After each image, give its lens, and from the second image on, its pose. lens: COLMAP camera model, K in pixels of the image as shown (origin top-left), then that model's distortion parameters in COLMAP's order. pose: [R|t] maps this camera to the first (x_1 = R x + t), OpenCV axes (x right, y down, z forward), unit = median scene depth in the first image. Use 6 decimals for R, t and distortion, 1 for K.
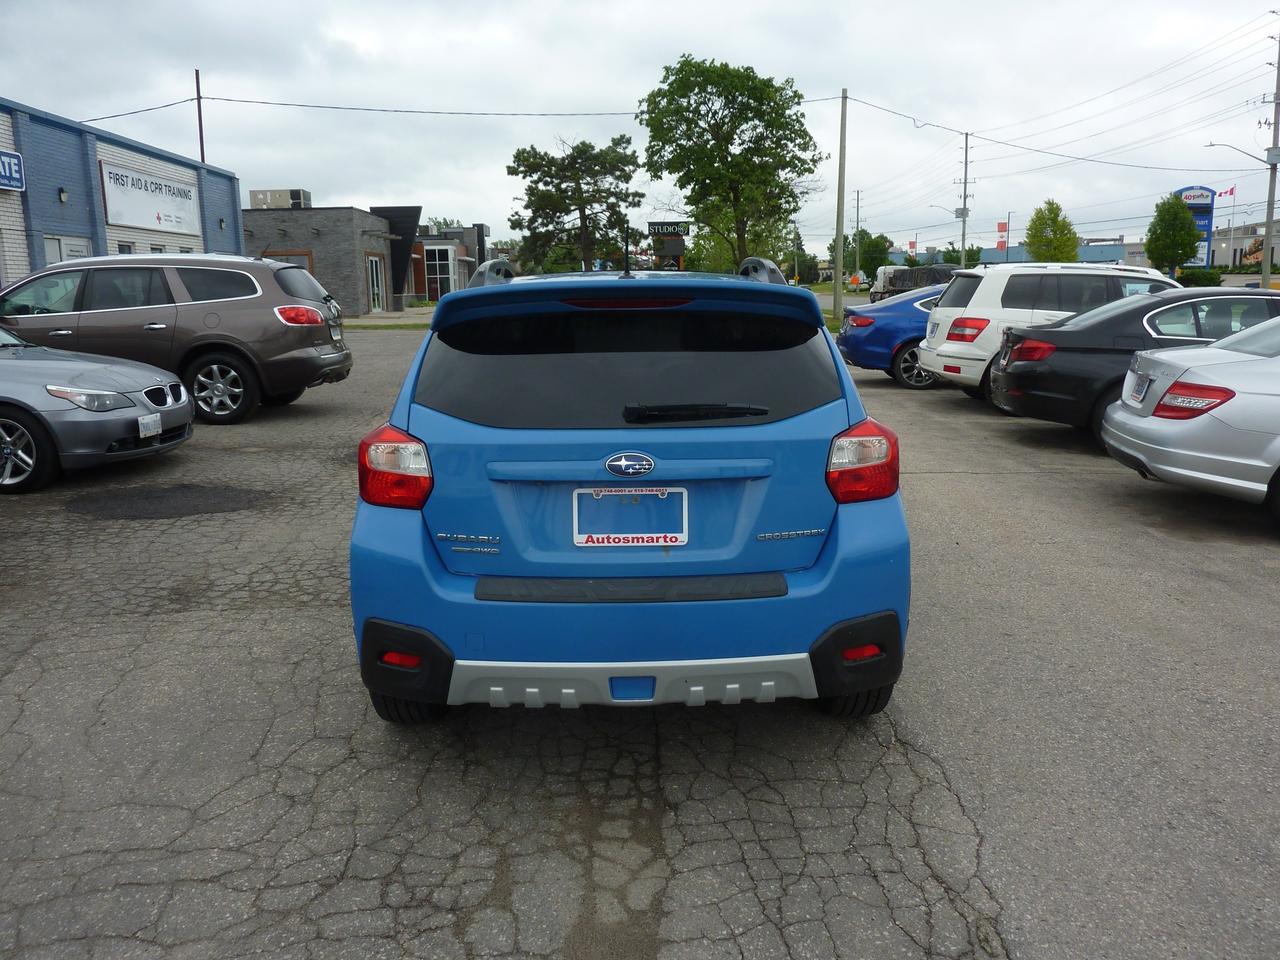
lens RADIAL K [[971.2, 0, 642.7], [0, 971.2, 480.5], [0, 0, 1]] dist [-0.033128, -0.000482]
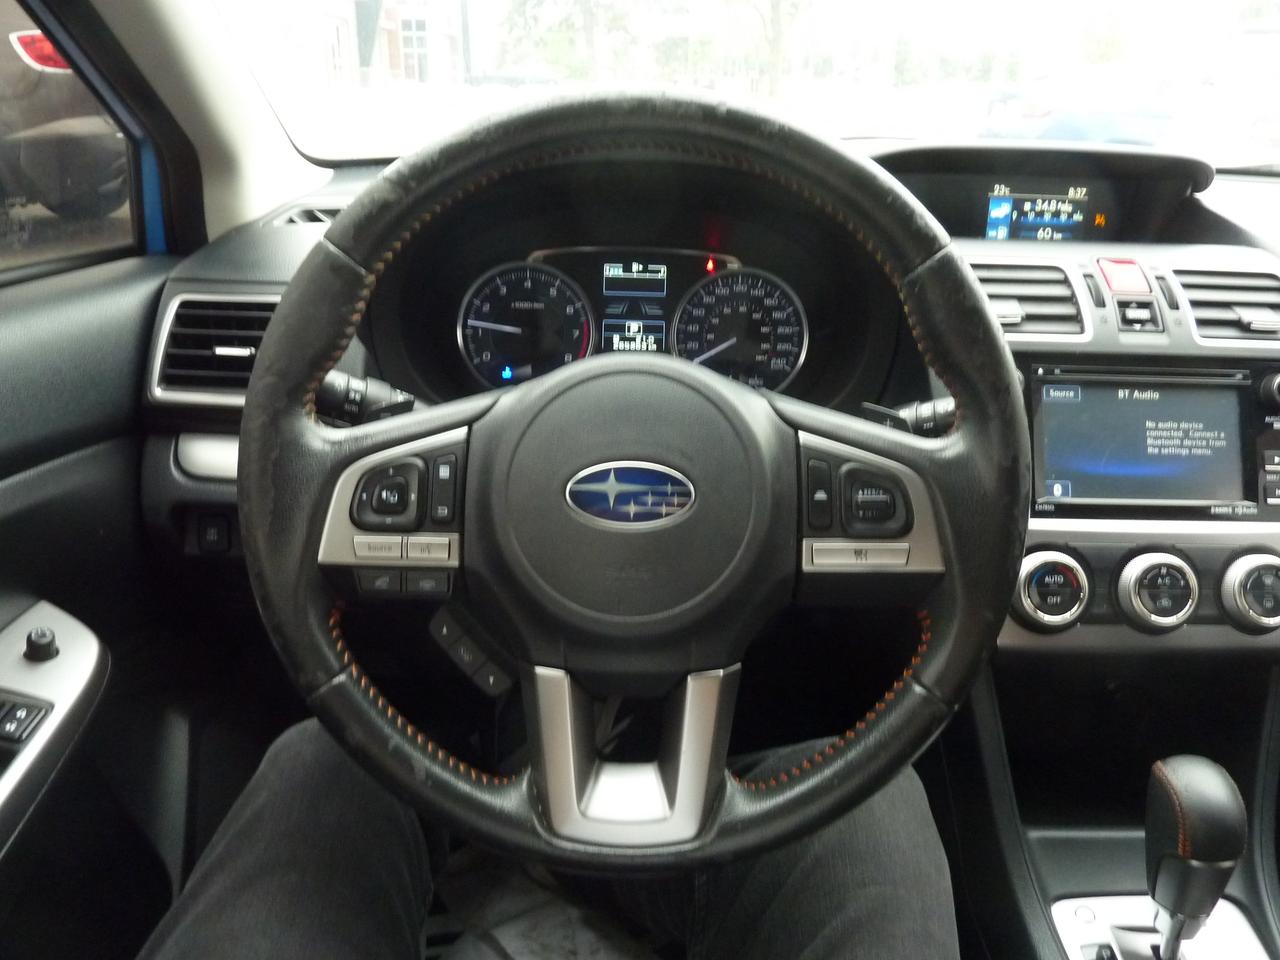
lens RADIAL K [[979.9, 0, 640.0], [0, 979.9, 480.0], [0, 0, 1]] dist [-0.027654, 0.000746]
pose [[0.999416, 0.032352, 0.010961, -0.062987], [-0.033862, 0.980529, 0.193435, -0.085126], [-0.004489, -0.193693, 0.981052, 0.679836]]
